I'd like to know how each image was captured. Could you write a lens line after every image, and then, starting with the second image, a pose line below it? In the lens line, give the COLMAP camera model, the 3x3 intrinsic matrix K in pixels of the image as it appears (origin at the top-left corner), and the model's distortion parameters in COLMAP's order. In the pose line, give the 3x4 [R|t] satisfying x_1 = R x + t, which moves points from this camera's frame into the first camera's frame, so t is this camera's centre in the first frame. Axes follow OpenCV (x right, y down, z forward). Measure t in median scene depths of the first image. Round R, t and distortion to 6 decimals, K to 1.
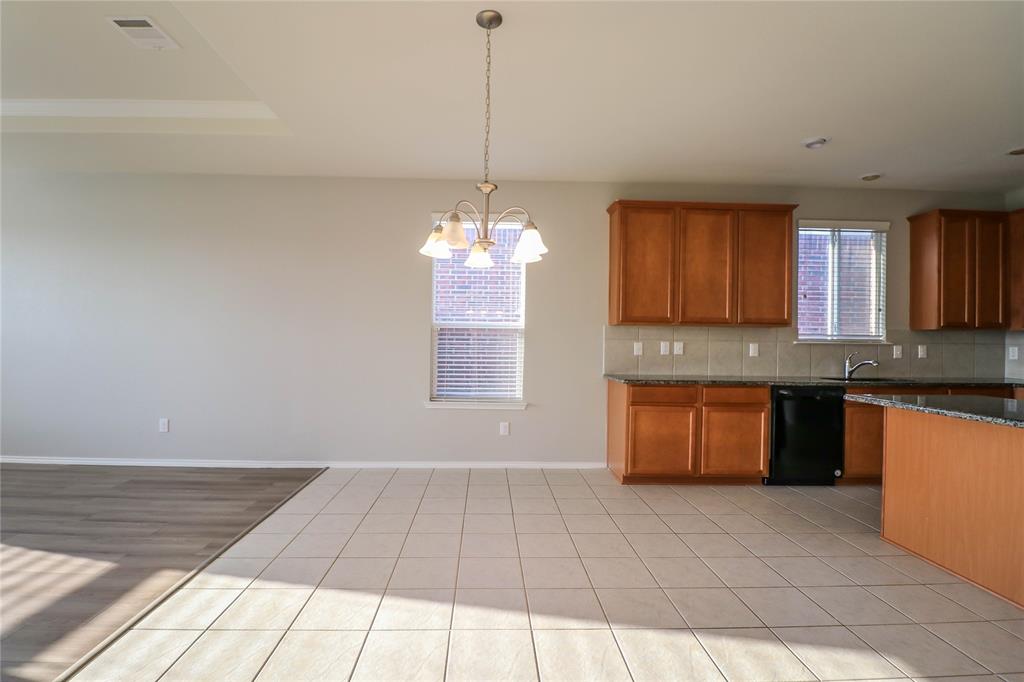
lens RADIAL K [[486.1, 0, 499.1], [0, 486.1, 338.5], [0, 0, 1]] dist [0.000101, -0.012832]
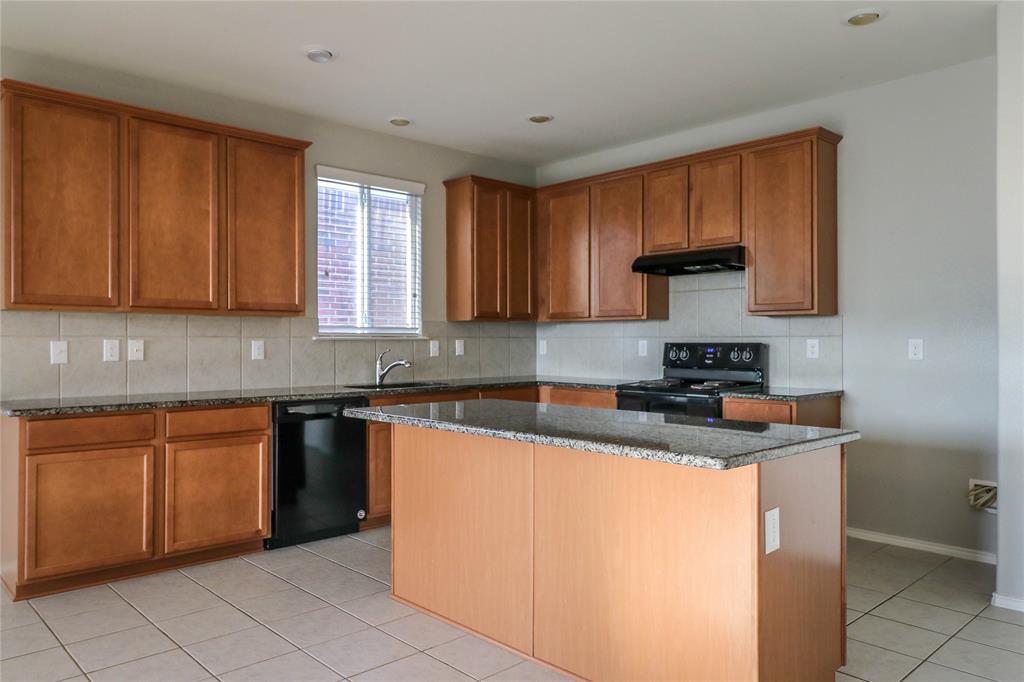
lens RADIAL K [[730.7, 0, 494.8], [0, 730.7, 337.5], [0, 0, 1]] dist [0.006483, 0.001389]
pose [[0.757337, -0.011339, 0.652925, 0.117313], [0.010406, 0.999932, 0.005295, 0.004372], [-0.652941, 0.002785, 0.757404, 0.021375]]
